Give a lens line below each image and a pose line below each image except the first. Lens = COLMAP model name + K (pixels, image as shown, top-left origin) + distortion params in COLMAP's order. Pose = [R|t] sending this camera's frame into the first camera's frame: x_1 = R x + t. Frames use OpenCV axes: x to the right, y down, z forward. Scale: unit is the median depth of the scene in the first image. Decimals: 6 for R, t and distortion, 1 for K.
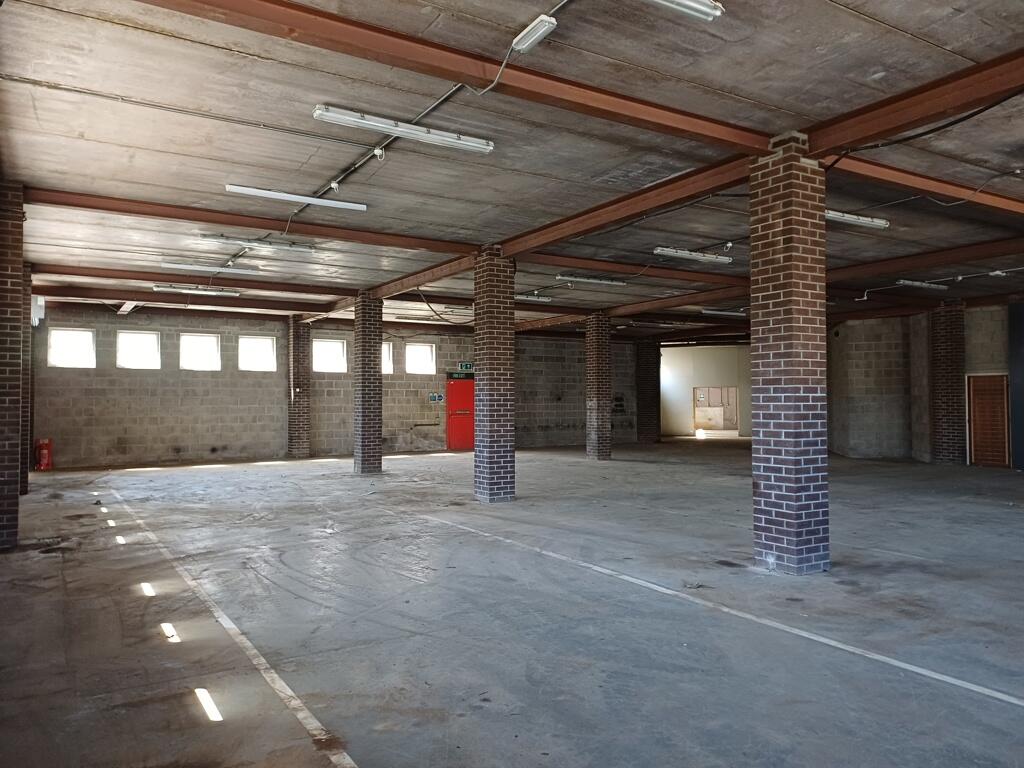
lens RADIAL K [[747.0, 0, 509.5], [0, 747.0, 389.7], [0, 0, 1]] dist [0.013001, -0.002277]
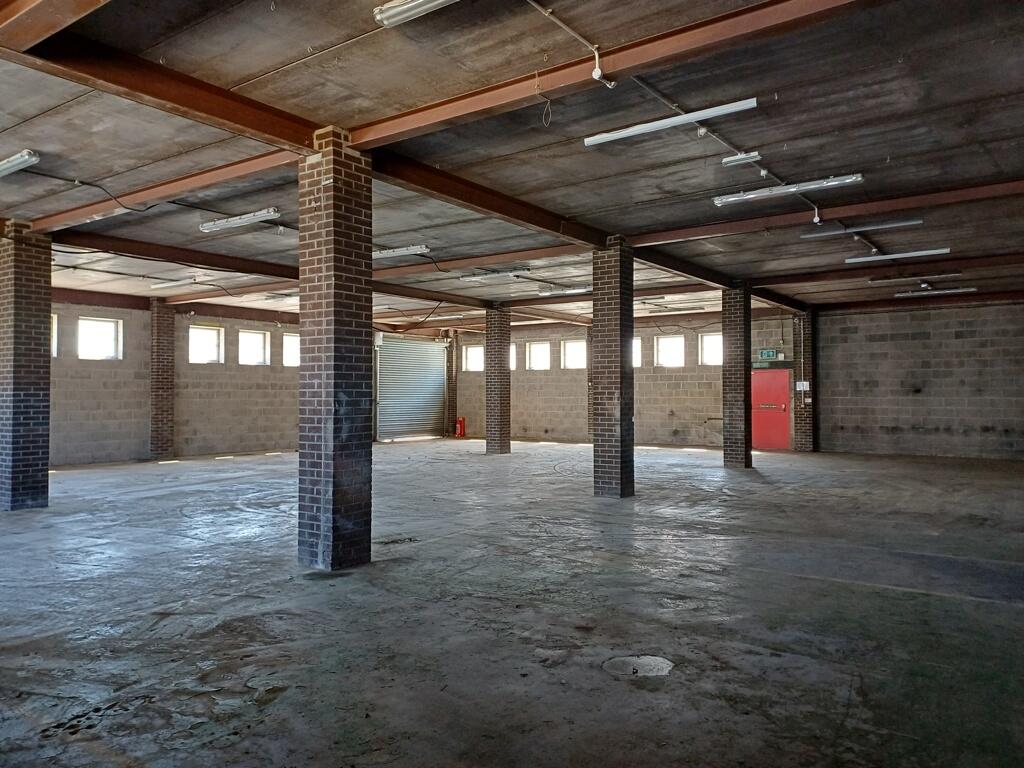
lens RADIAL K [[747.0, 0, 509.8], [0, 747.0, 382.3], [0, 0, 1]] dist [0.013001, -0.002277]
pose [[0.368511, -0.010652, -0.929562, 0.761508], [0.016198, 0.999856, -0.005036, 0.001621], [0.929482, -0.013202, 0.368631, 0.460374]]
